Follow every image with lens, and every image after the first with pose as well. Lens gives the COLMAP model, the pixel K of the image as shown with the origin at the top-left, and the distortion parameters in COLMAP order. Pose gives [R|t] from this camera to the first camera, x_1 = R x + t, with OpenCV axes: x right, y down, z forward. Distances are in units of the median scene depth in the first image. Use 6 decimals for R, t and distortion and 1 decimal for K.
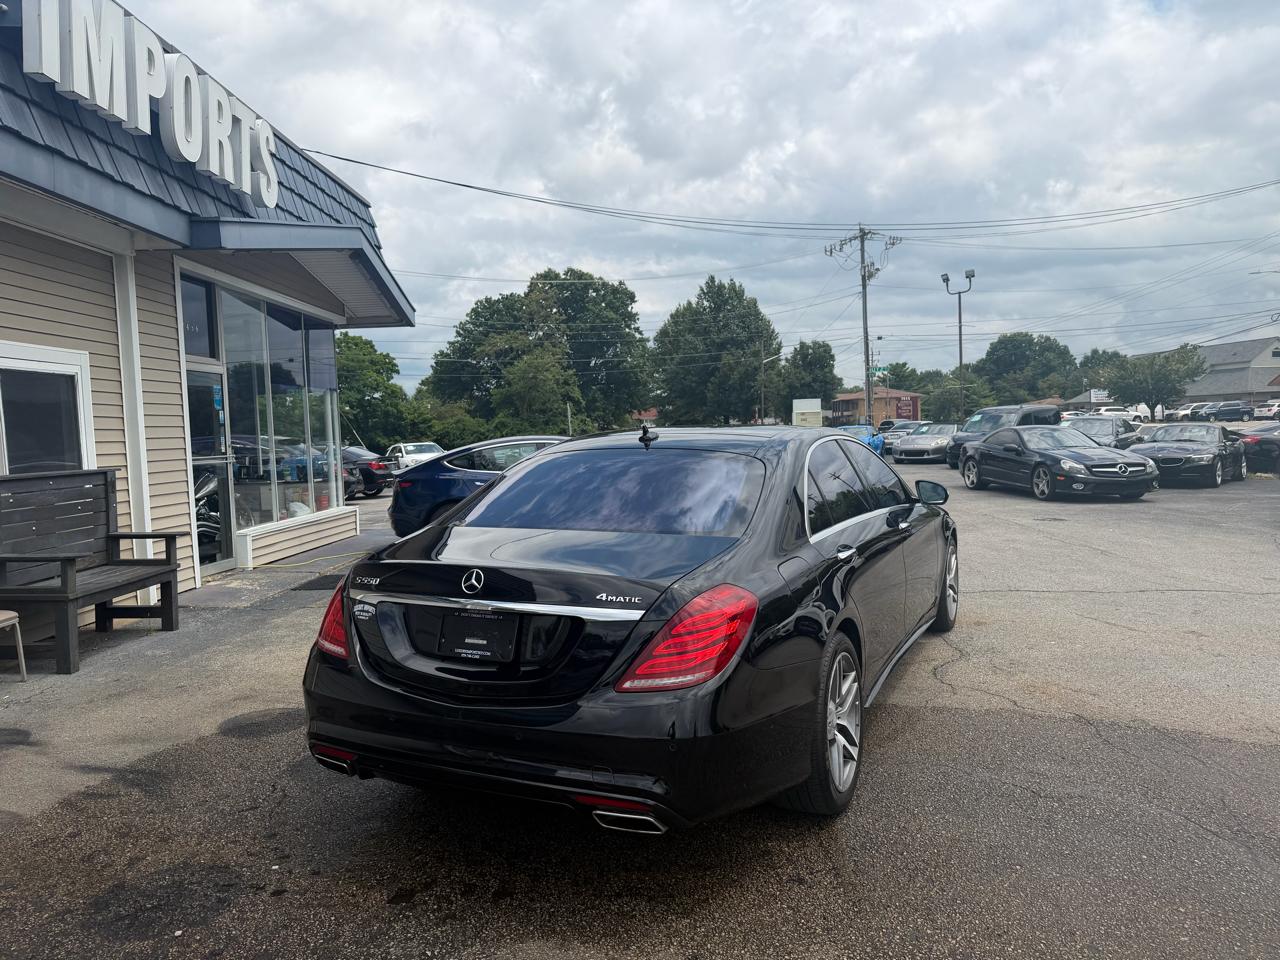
lens RADIAL K [[888.5, 0, 638.3], [0, 888.5, 483.2], [0, 0, 1]] dist [0.057330, -0.079312]
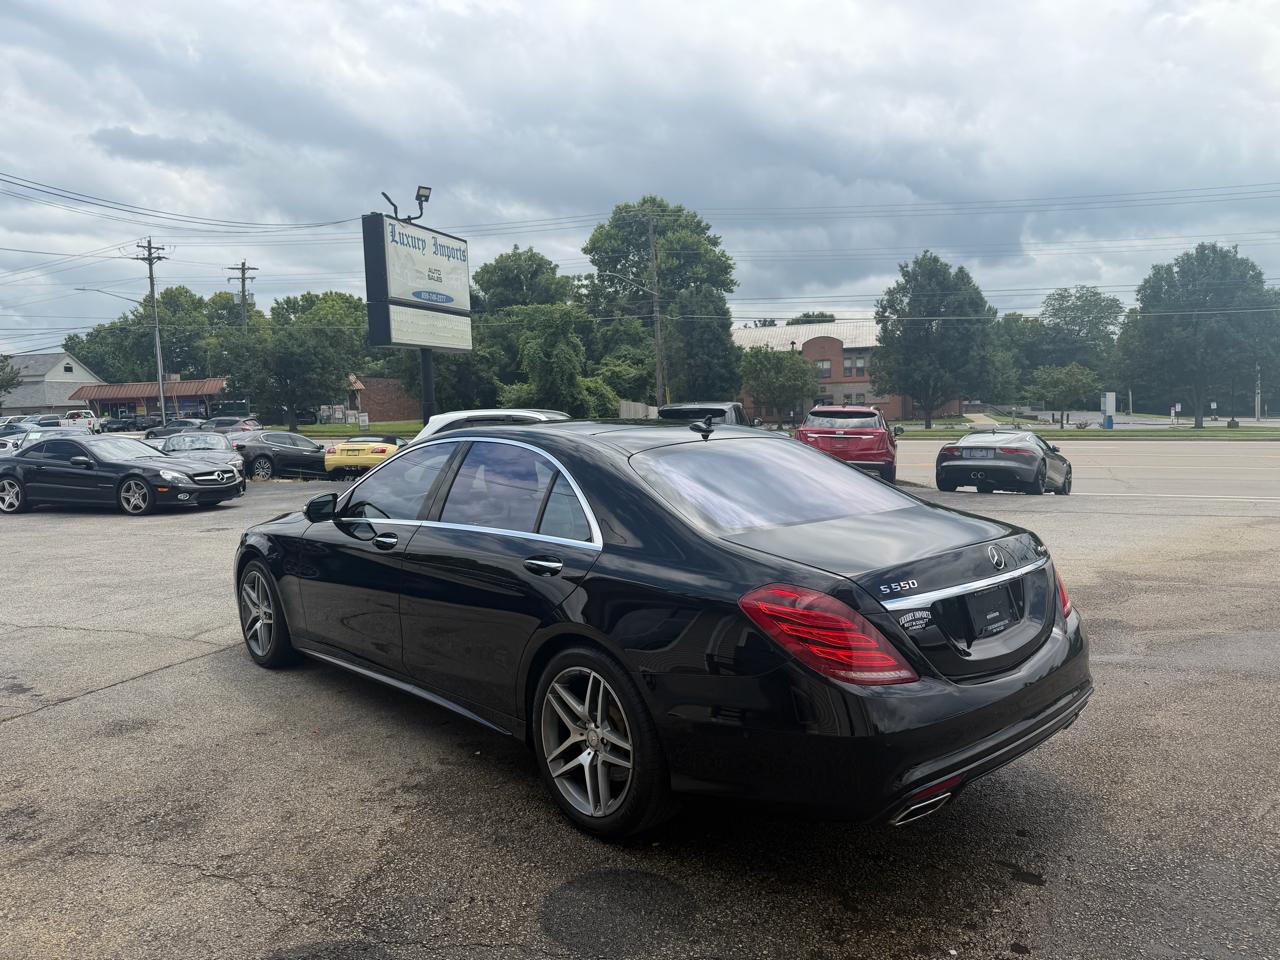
lens RADIAL K [[888.5, 0, 645.2], [0, 888.5, 498.2], [0, 0, 1]] dist [0.057330, -0.079312]
pose [[0.347917, -0.076859, 0.934370, -0.230128], [0.076631, 0.995630, 0.053365, -0.007609], [-0.934388, 0.053036, 0.352286, 0.180240]]
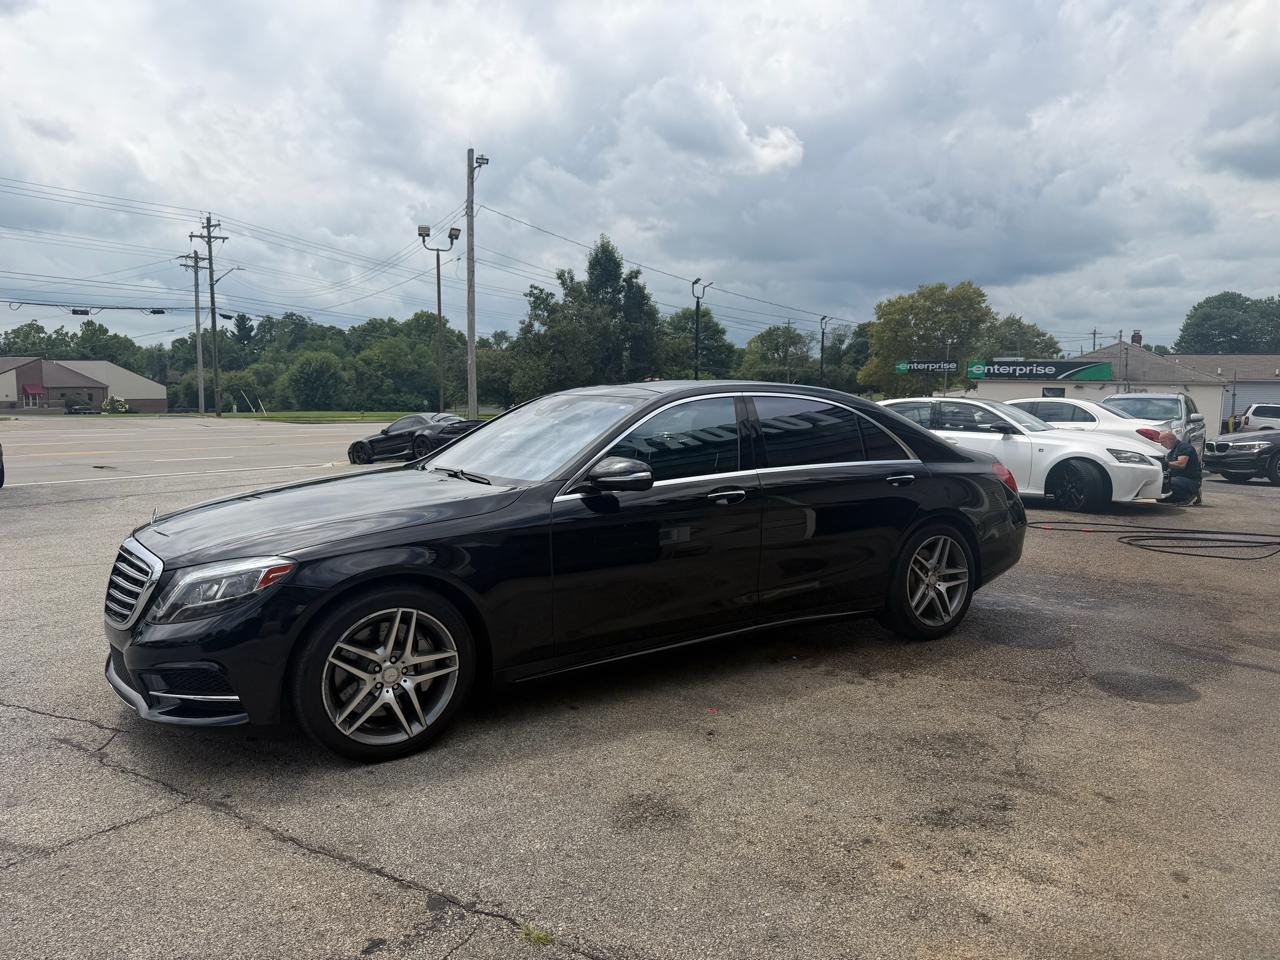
lens RADIAL K [[888.5, 0, 647.2], [0, 888.5, 493.3], [0, 0, 1]] dist [0.057330, -0.079312]
pose [[-0.865788, -0.039960, 0.498814, -0.121856], [0.045146, 0.986504, 0.157390, -0.029625], [-0.498371, 0.158786, -0.852299, 0.580436]]
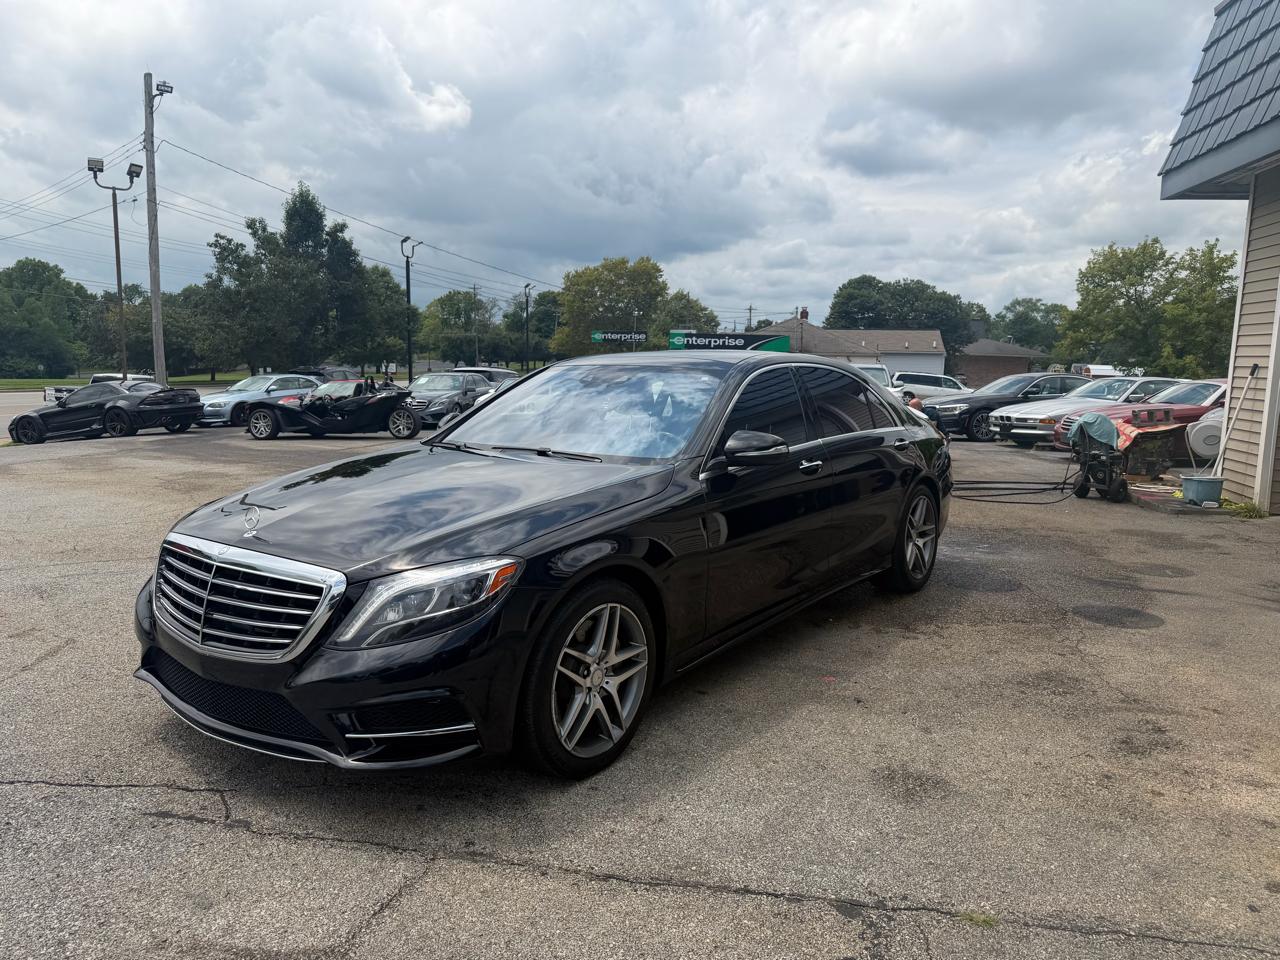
lens RADIAL K [[888.5, 0, 648.2], [0, 888.5, 491.9], [0, 0, 1]] dist [0.057330, -0.079312]
pose [[-0.985804, -0.014265, 0.167292, -0.008163], [0.020377, 0.978854, 0.203542, -0.034031], [-0.166658, 0.204061, -0.964668, 0.610039]]
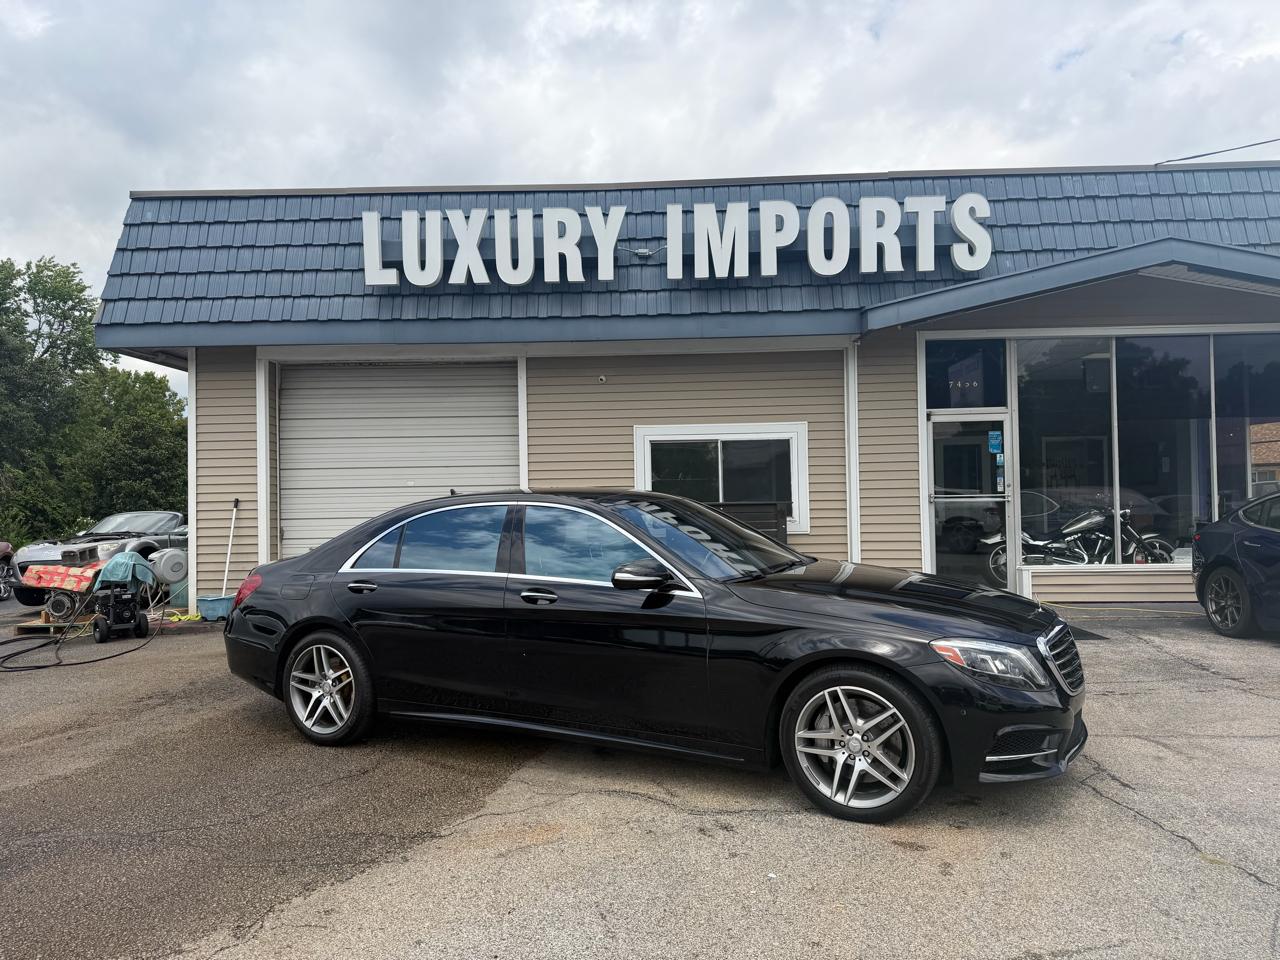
lens RADIAL K [[888.5, 0, 634.4], [0, 888.5, 487.9], [0, 0, 1]] dist [0.057330, -0.079312]
pose [[-0.019498, 0.025431, -0.999486, 0.373429], [-0.037704, 0.998947, 0.026153, -0.029427], [0.999099, 0.038195, -0.018519, 0.331427]]
